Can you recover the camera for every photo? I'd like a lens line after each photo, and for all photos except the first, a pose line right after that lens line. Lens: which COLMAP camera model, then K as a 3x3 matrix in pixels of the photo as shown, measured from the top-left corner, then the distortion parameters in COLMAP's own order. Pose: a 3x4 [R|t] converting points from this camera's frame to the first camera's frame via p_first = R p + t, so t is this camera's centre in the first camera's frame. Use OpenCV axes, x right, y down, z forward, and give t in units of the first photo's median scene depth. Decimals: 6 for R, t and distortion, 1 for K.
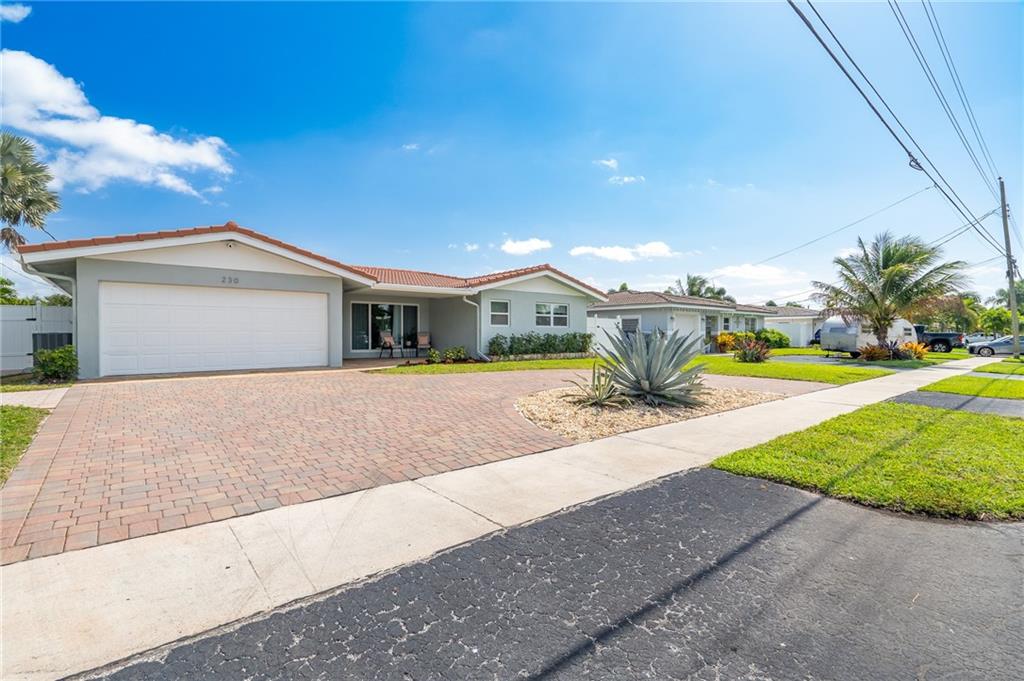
lens RADIAL K [[467.4, 0, 512.5], [0, 467.4, 335.2], [0, 0, 1]] dist [-0.017906, 0.000044]
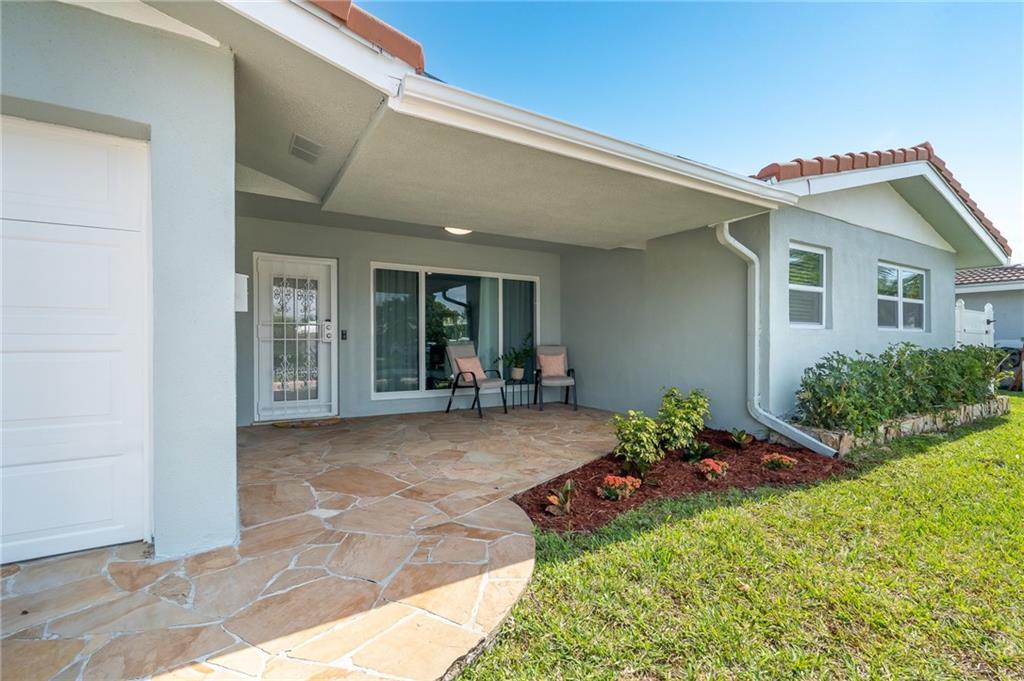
lens RADIAL K [[484.8, 0, 512.0], [0, 484.8, 340.5], [0, 0, 1]] dist [-0.000310, 0.000250]
pose [[0.988055, -0.002854, -0.154073, -0.182881], [0.001827, 0.999975, -0.006809, -0.008589], [0.154089, 0.006446, 0.988036, 0.660863]]
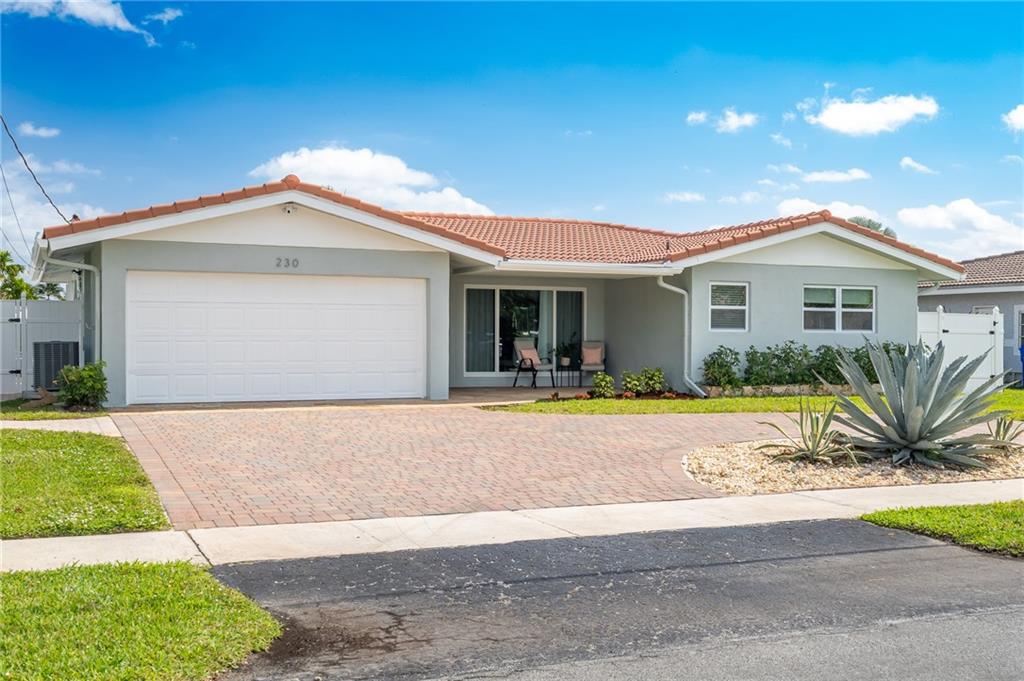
lens RADIAL K [[1154.4, 0, 512.0], [0, 1154.4, 340.5], [0, 0, 1]] dist [-0.163847, 0.009604]
pose [[0.955080, 0.005917, -0.296288, 0.128749], [-0.005374, 0.999982, 0.002646, -0.011347], [0.296298, -0.000935, 0.955095, -0.333613]]
